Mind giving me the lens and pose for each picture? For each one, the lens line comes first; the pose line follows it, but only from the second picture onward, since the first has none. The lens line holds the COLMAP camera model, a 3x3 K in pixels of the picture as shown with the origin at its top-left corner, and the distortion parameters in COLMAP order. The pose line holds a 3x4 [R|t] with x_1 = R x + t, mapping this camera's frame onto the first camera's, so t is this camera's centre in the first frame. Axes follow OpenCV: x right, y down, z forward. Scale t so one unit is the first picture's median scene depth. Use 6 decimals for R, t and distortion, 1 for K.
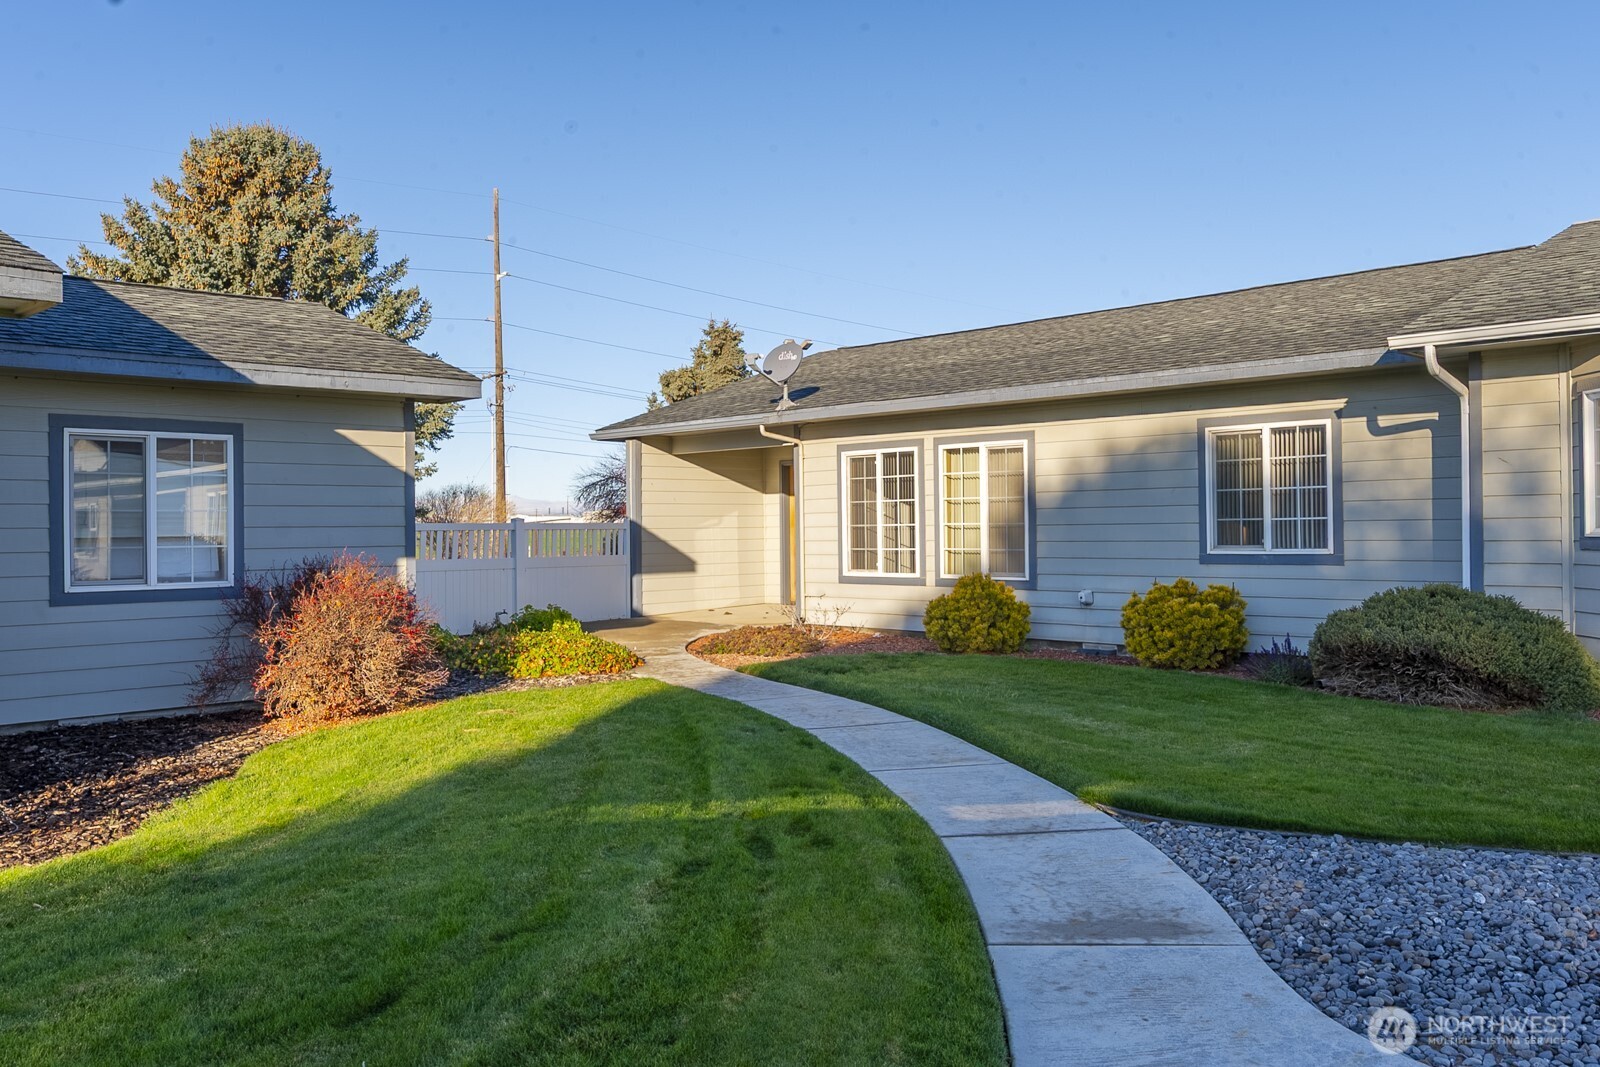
lens RADIAL K [[1265.5, 0, 800.0], [0, 1265.5, 533.5], [0, 0, 1]] dist [-0.000947, -0.000986]
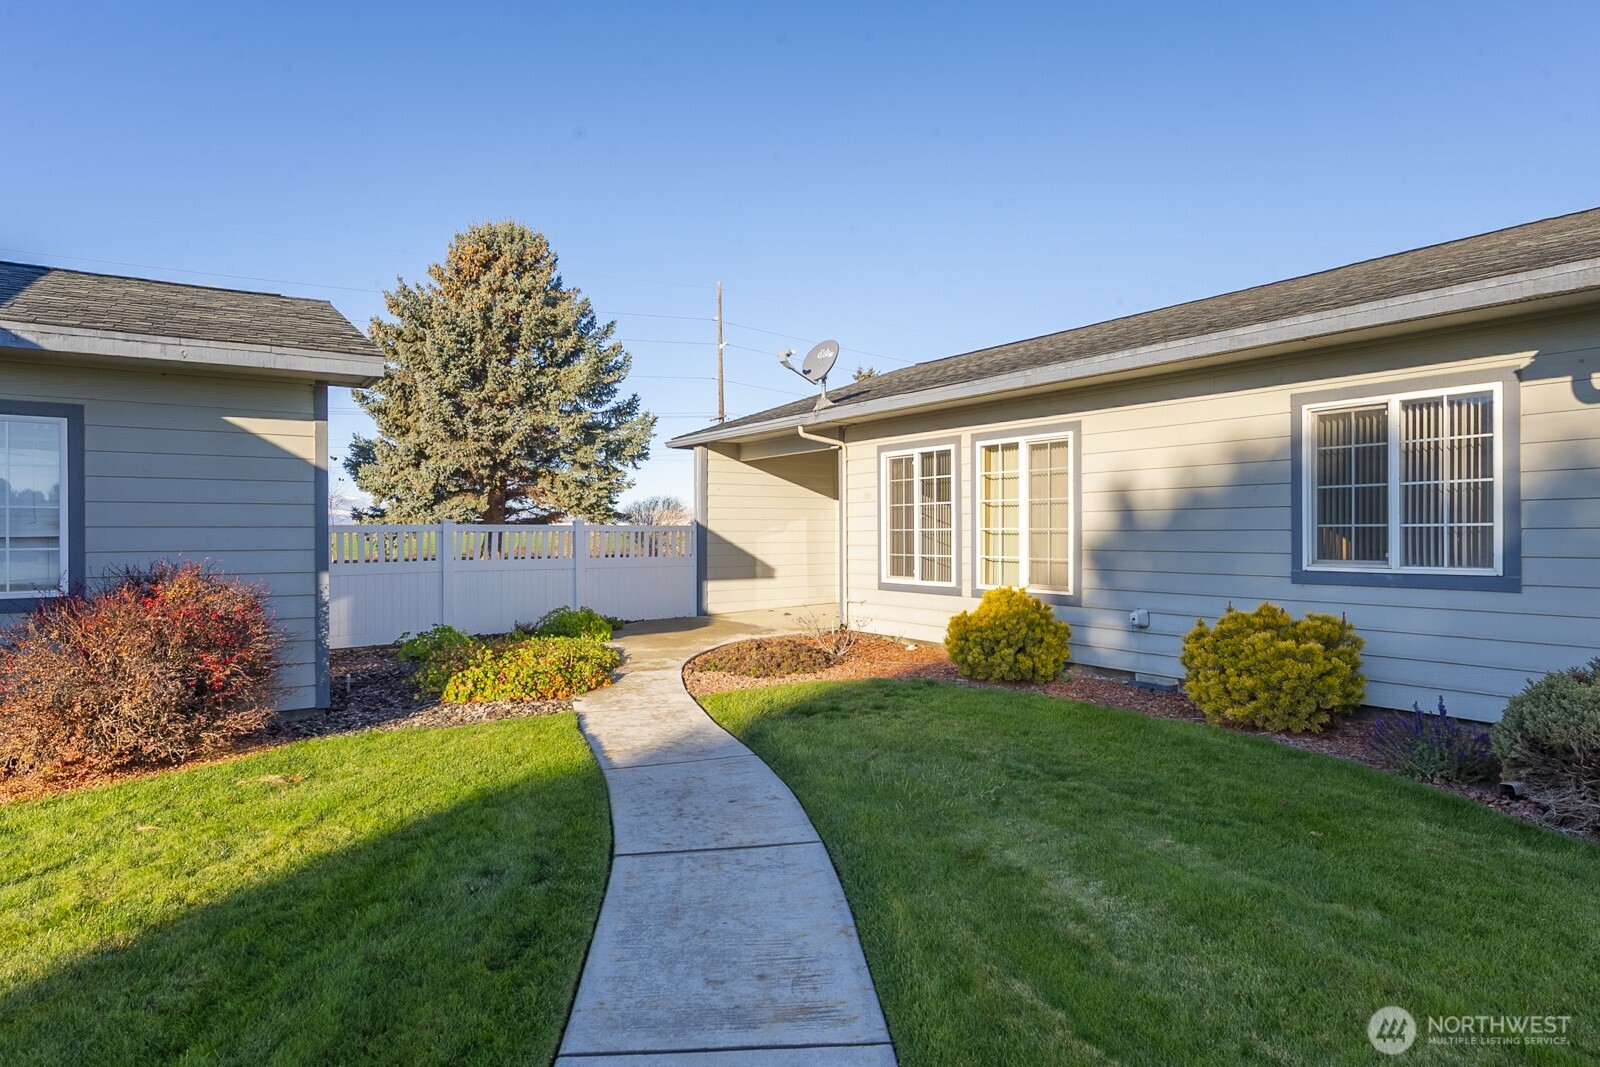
lens RADIAL K [[887.3, 0, 800.0], [0, 887.3, 533.5], [0, 0, 1]] dist [-0.000385, 0.001814]
pose [[0.983664, 0.008634, -0.179809, 0.099202], [-0.008824, 0.999961, -0.000260, -0.002889], [0.179800, 0.001843, 0.983701, 0.347708]]
